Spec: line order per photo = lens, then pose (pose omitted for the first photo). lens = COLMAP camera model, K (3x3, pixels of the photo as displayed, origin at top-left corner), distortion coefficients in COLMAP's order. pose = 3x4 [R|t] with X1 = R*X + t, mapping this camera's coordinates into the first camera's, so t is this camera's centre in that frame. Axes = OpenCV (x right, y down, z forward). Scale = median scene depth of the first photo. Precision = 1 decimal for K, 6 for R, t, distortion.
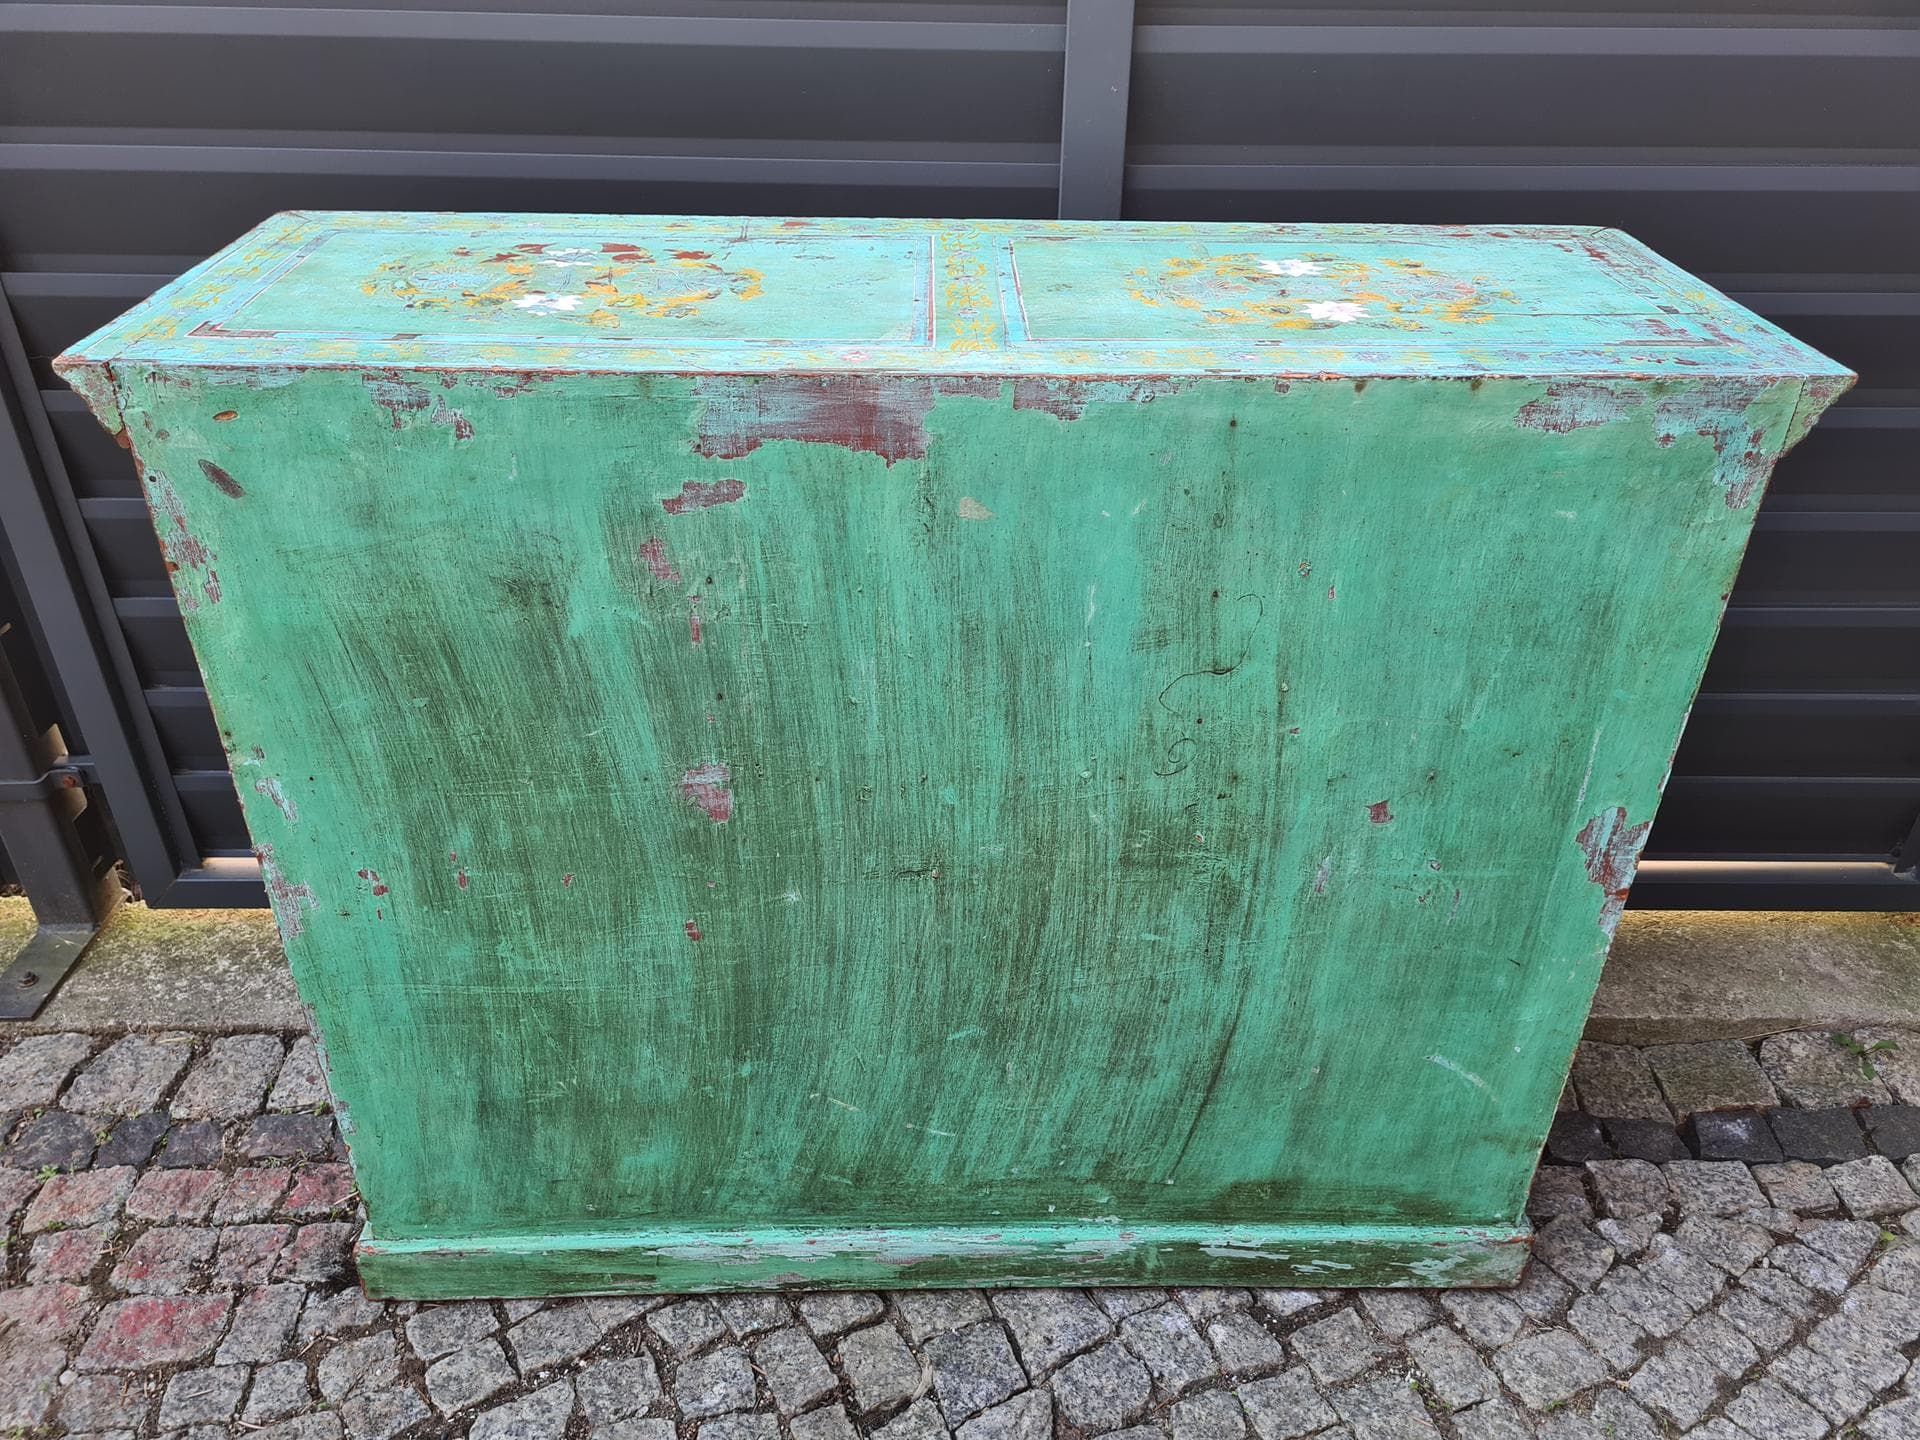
lens RADIAL K [[1441.6, 0, 969.5], [0, 1441.6, 720.7], [0, 0, 1]] dist [0.056347, -0.046005]
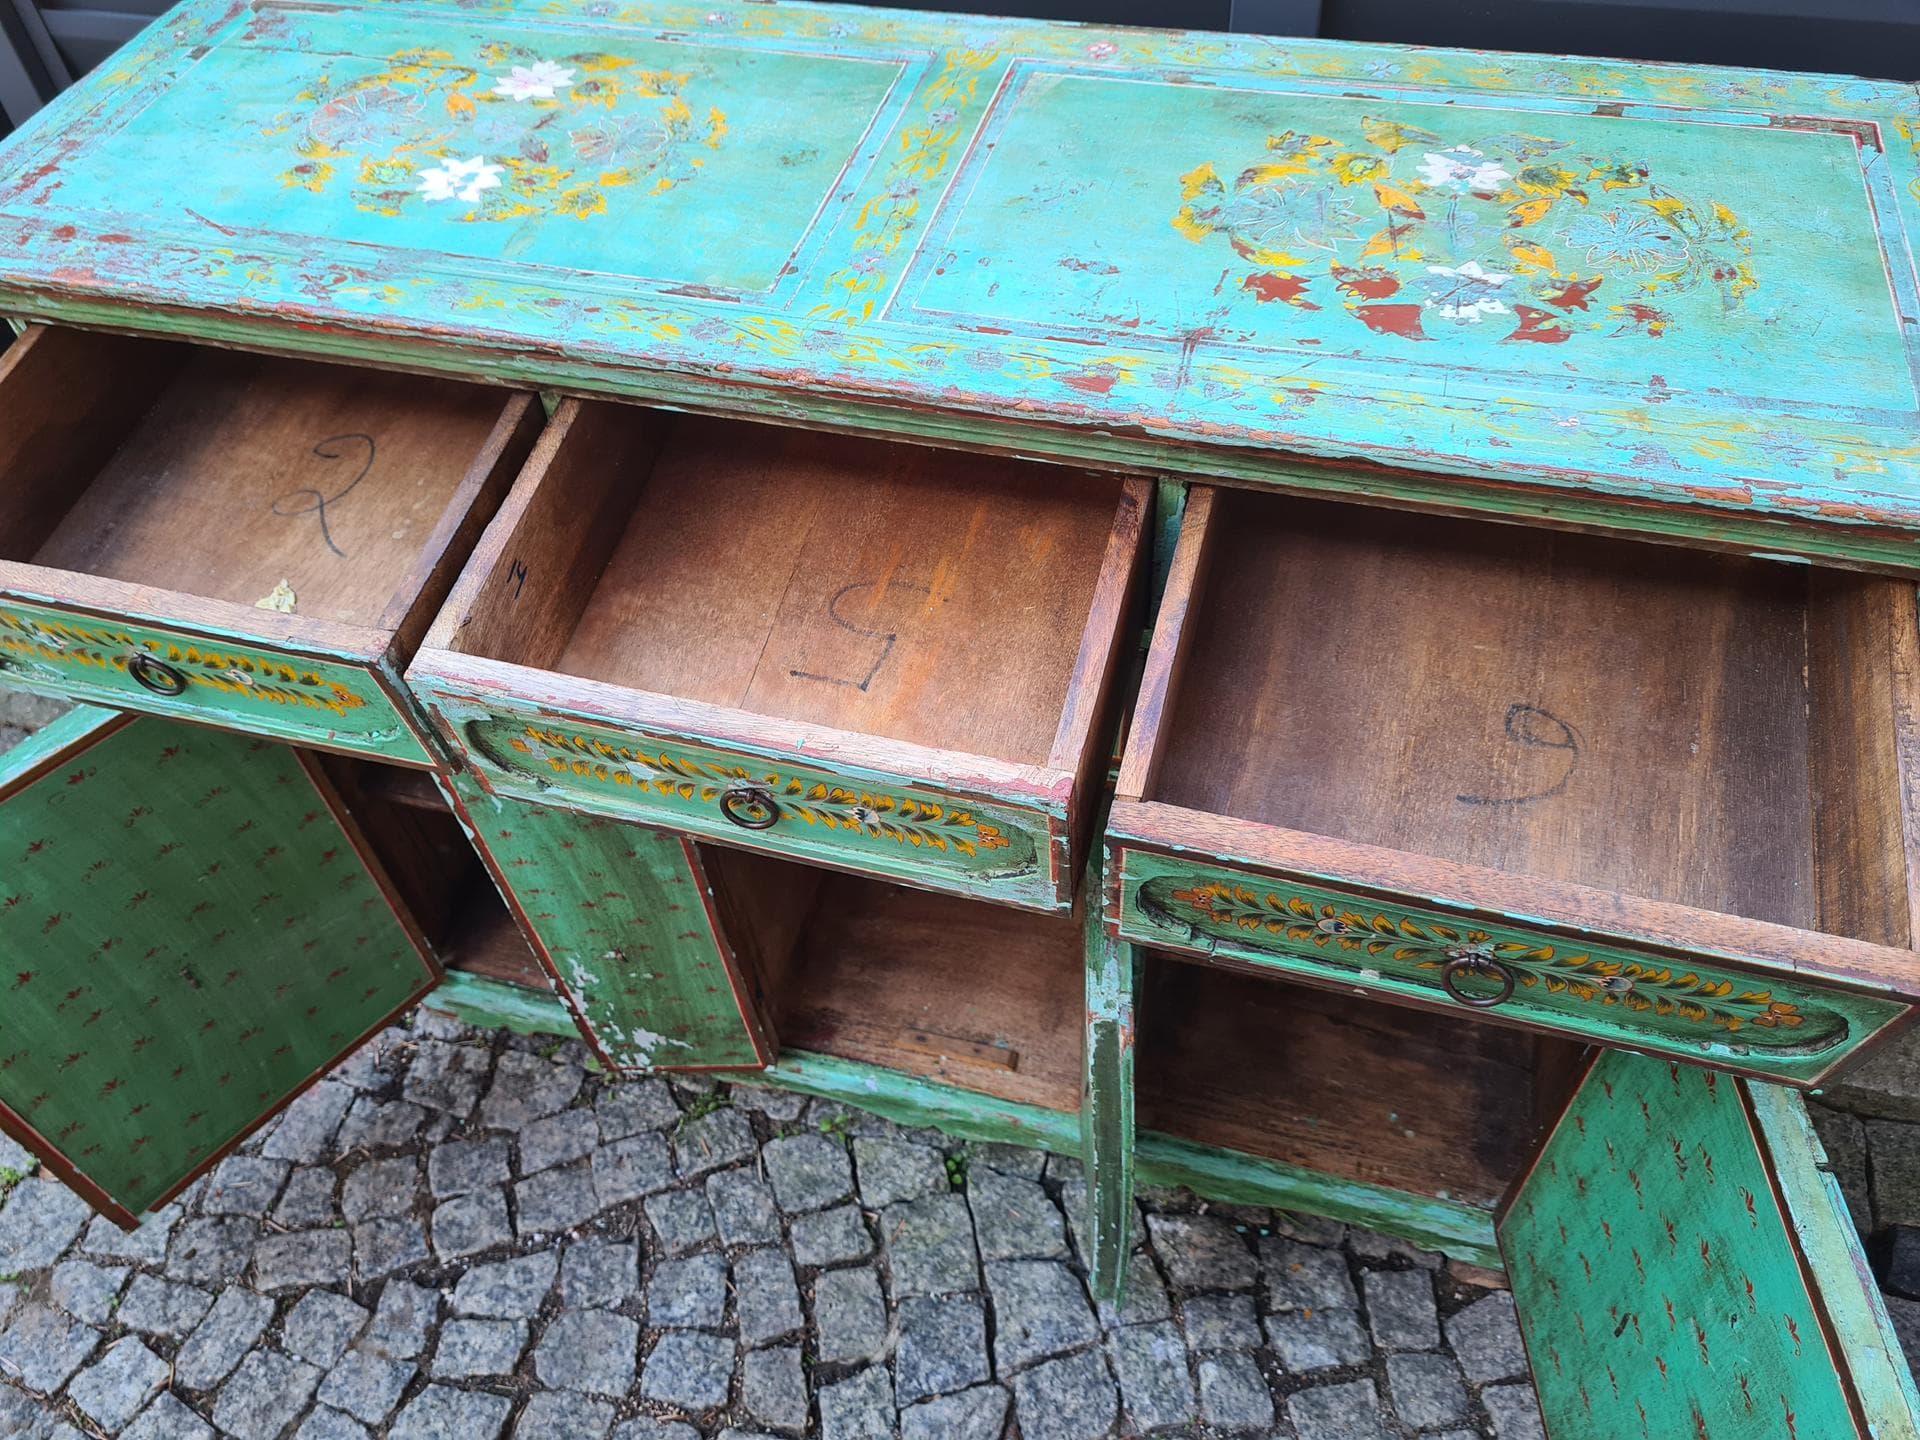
lens RADIAL K [[1455.3, 0, 958.1], [0, 1455.3, 724.7], [0, 0, 1]] dist [0.055322, -0.054816]
pose [[0.959412, 0.173122, -0.222617, 0.148278], [-0.102011, 0.948987, 0.298359, -0.217184], [0.262913, -0.263540, 0.928129, 0.200411]]
